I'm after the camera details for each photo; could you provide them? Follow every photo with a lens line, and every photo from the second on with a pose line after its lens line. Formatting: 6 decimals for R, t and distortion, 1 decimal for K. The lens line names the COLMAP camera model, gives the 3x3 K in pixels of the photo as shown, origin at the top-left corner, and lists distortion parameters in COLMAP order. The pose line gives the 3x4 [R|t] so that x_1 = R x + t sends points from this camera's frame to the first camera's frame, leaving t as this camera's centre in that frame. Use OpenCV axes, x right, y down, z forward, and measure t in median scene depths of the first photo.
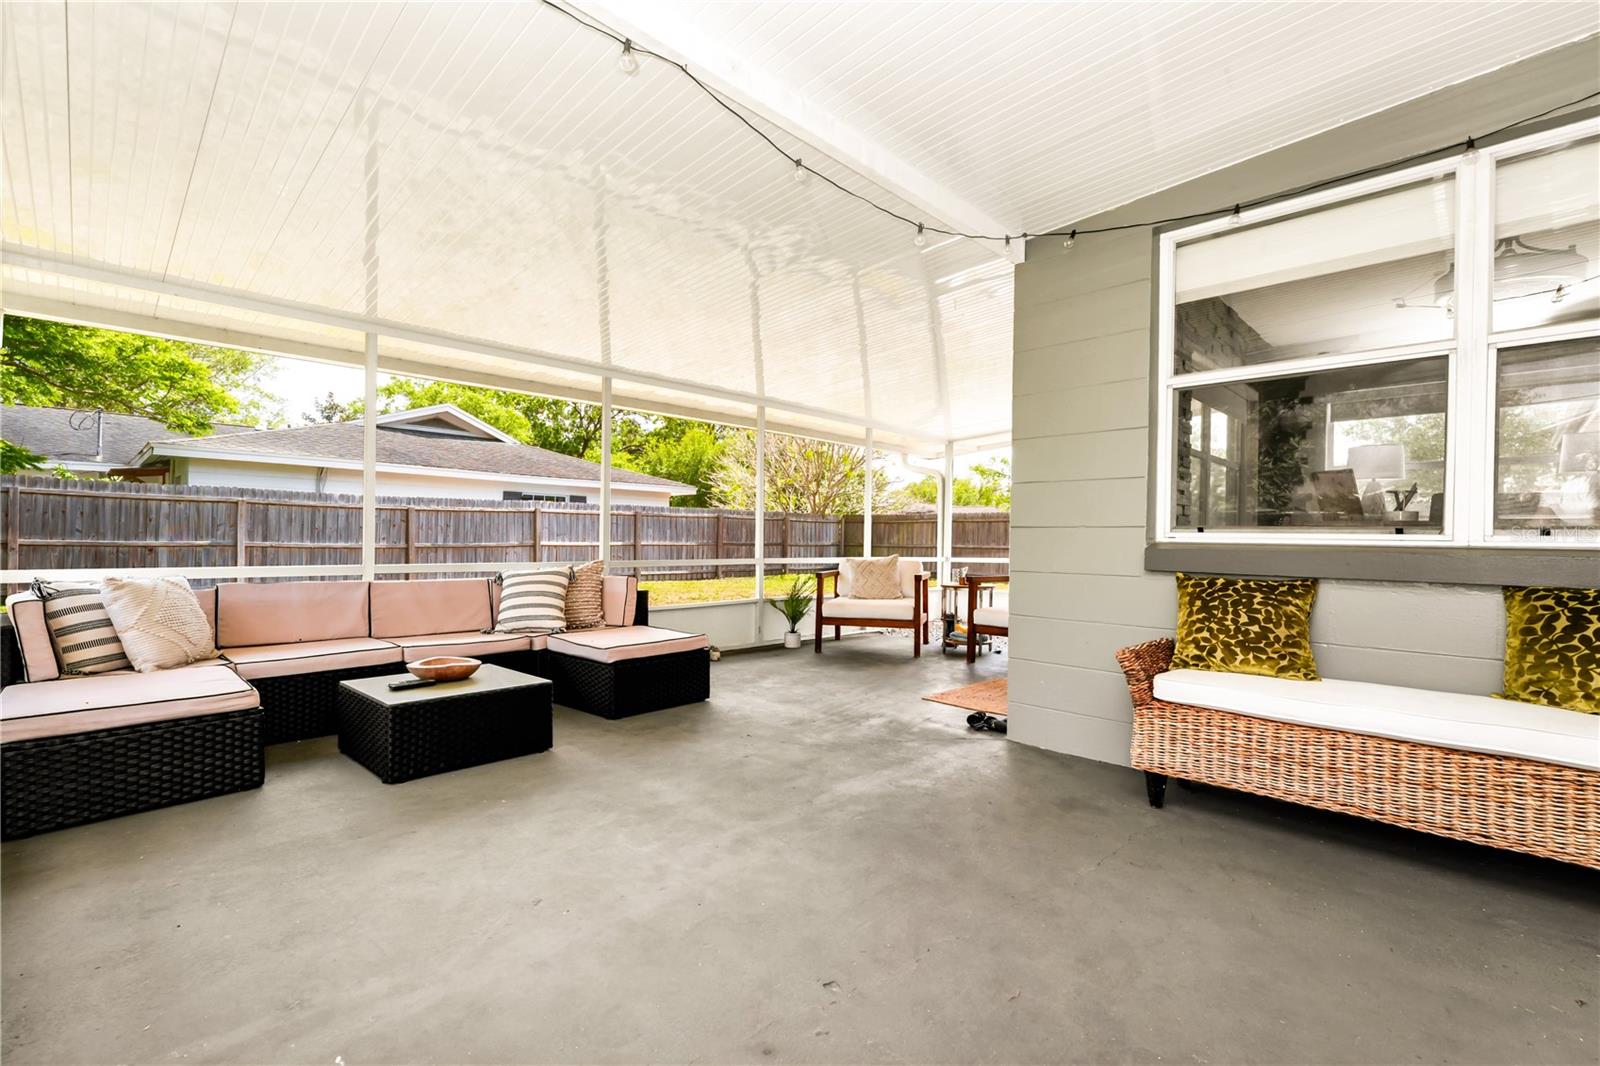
lens RADIAL K [[674.1, 0, 800.0], [0, 674.1, 533.0], [0, 0, 1]] dist [-0.000759, -0.000357]
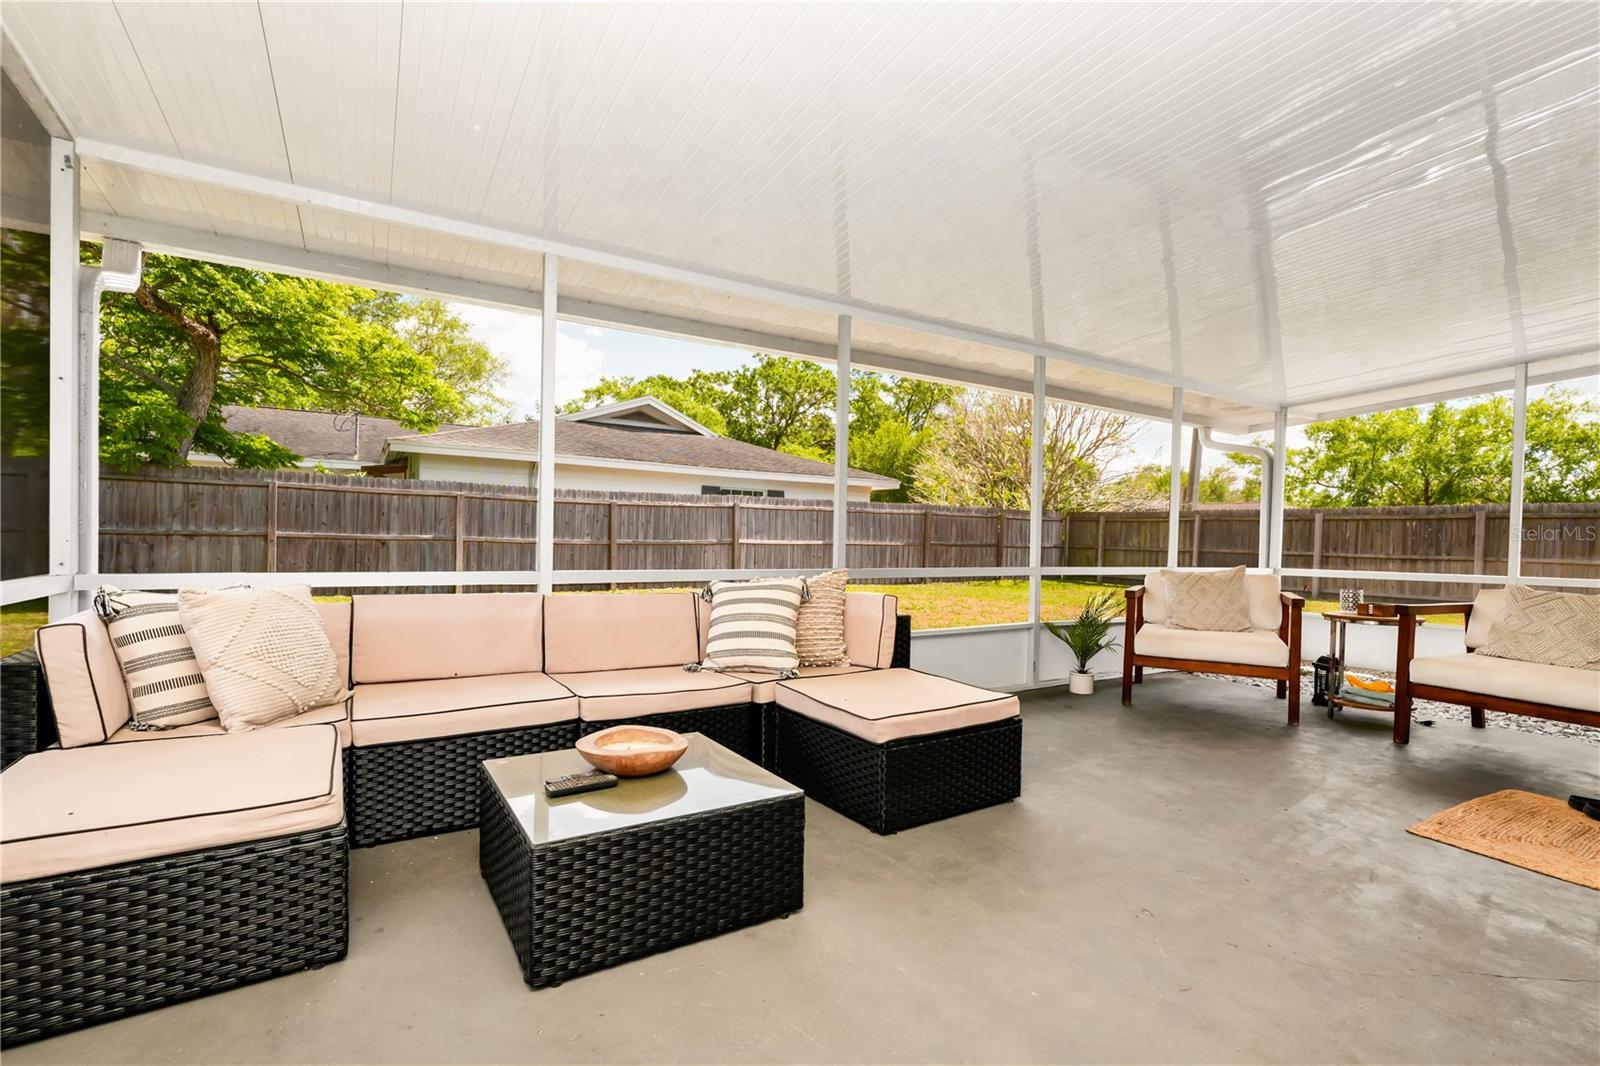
lens RADIAL K [[715.8, 0, 800.0], [0, 715.8, 533.0], [0, 0, 1]] dist [0.000607, 0.000039]
pose [[0.962571, 0.009597, -0.270859, -0.061511], [-0.009083, 0.999954, 0.003152, 0.000412], [0.270876, -0.000574, 0.962614, 0.123388]]
